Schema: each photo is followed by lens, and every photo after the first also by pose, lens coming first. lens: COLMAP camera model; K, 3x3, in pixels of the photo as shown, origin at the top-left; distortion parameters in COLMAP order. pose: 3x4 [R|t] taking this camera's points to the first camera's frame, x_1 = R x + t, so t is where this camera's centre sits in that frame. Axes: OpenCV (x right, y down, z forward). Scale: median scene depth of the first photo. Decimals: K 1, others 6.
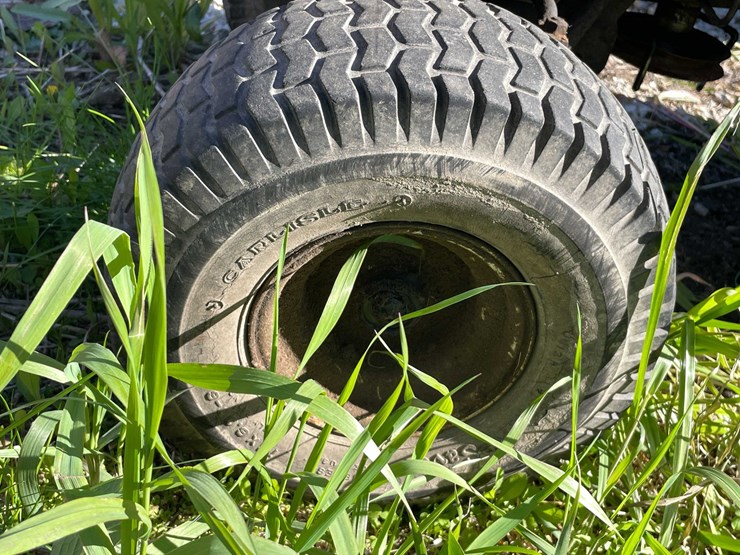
lens RADIAL K [[953.6, 0, 370.0], [0, 953.6, 277.5], [0, 0, 1]] dist [0.113894, -0.545061]
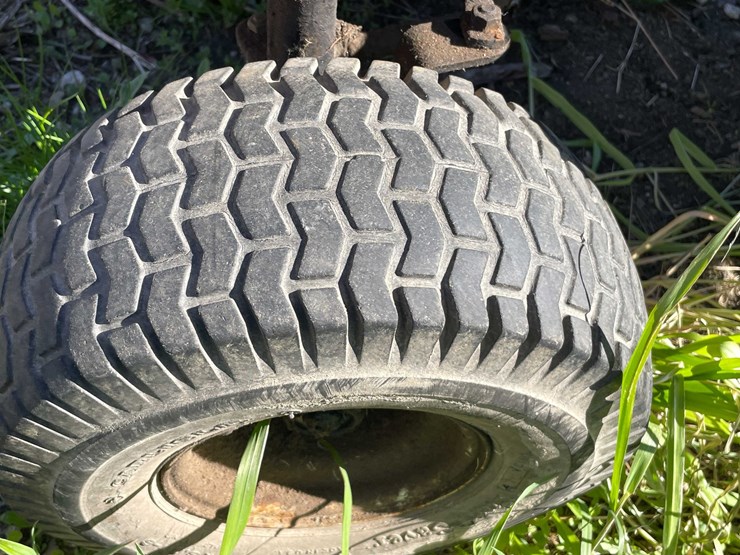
lens RADIAL K [[953.6, 0, 370.0], [0, 953.6, 277.5], [0, 0, 1]] dist [0.113894, -0.545061]
pose [[0.985891, -0.133679, -0.100746, 0.201793], [0.161341, 0.919225, 0.359157, -0.474406], [0.044596, -0.370344, 0.927824, 0.294859]]
